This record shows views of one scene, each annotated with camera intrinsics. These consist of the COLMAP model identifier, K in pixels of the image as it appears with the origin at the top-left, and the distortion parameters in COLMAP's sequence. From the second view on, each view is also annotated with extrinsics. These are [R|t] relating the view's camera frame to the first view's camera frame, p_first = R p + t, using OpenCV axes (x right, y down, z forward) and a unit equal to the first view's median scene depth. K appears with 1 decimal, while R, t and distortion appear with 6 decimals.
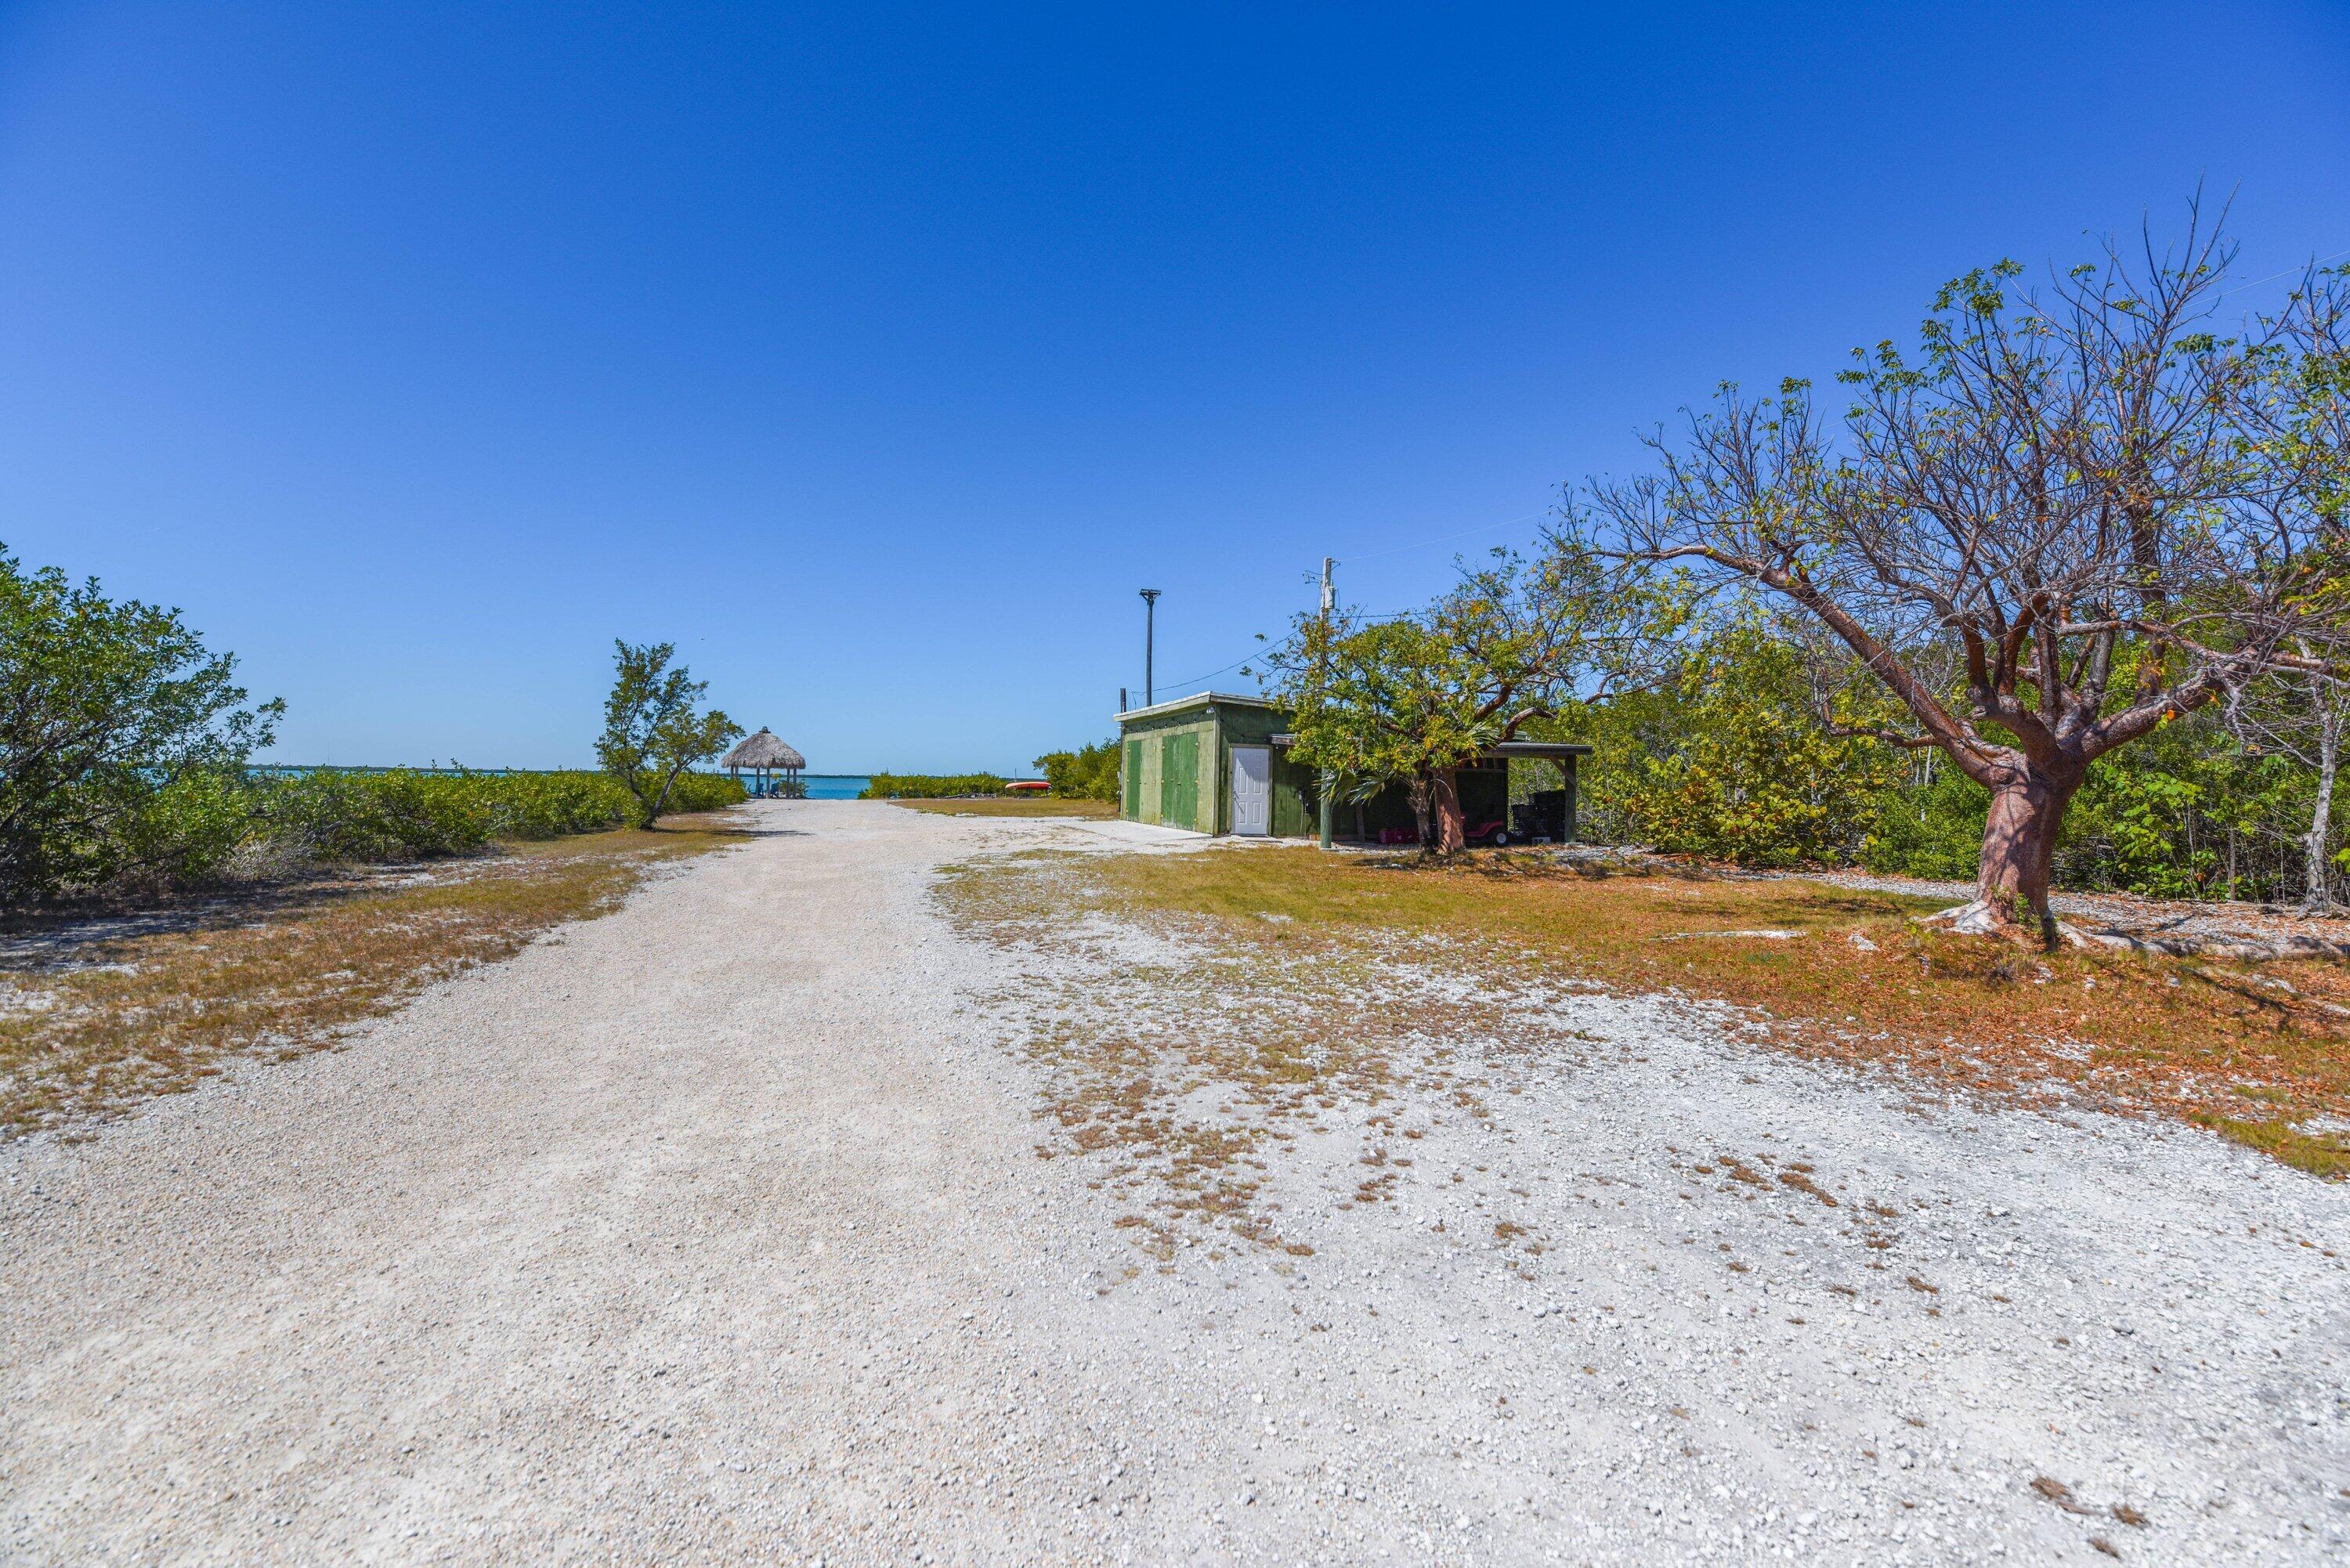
lens RADIAL K [[1018.5, 0, 1175.0], [0, 1018.5, 784.0], [0, 0, 1]] dist [-0.001218, -0.010507]
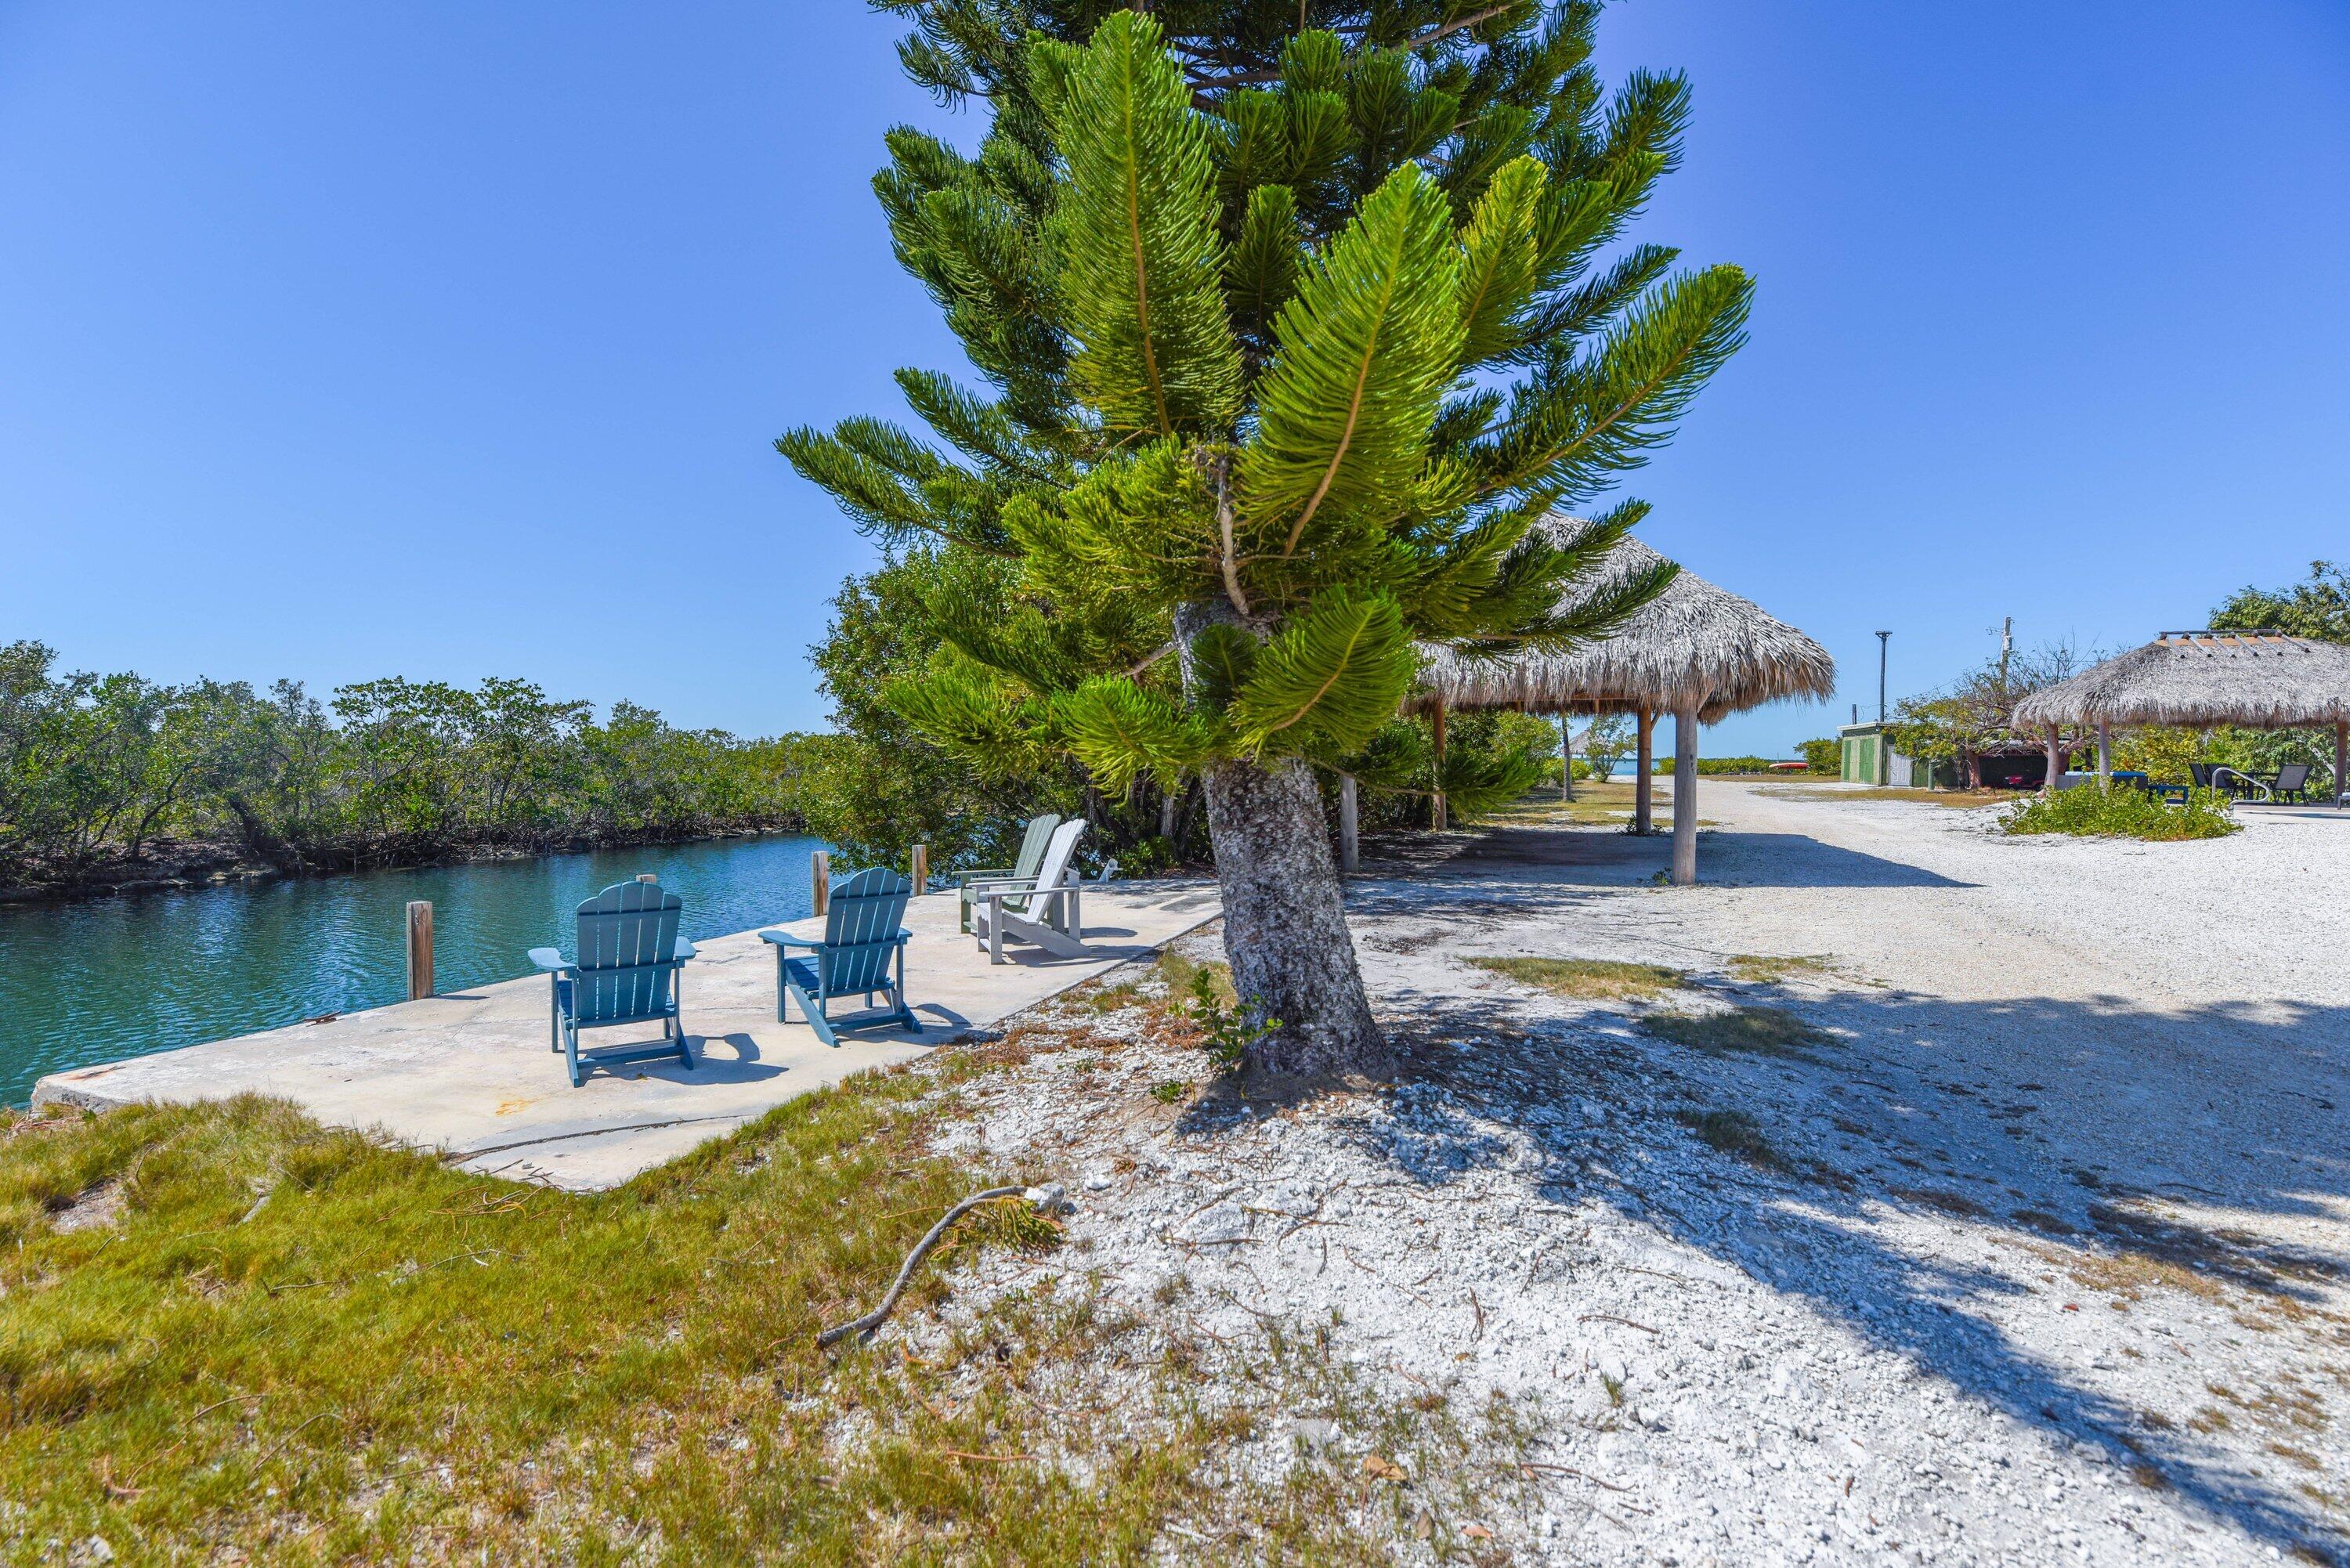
lens RADIAL K [[1018.5, 0, 1175.0], [0, 1018.5, 784.0], [0, 0, 1]] dist [-0.001218, -0.010507]
pose [[0.772233, 0.006793, -0.635303, 0.182633], [0.003490, 0.999882, 0.014934, 0.007327], [0.635329, -0.013750, 0.772119, -1.218569]]
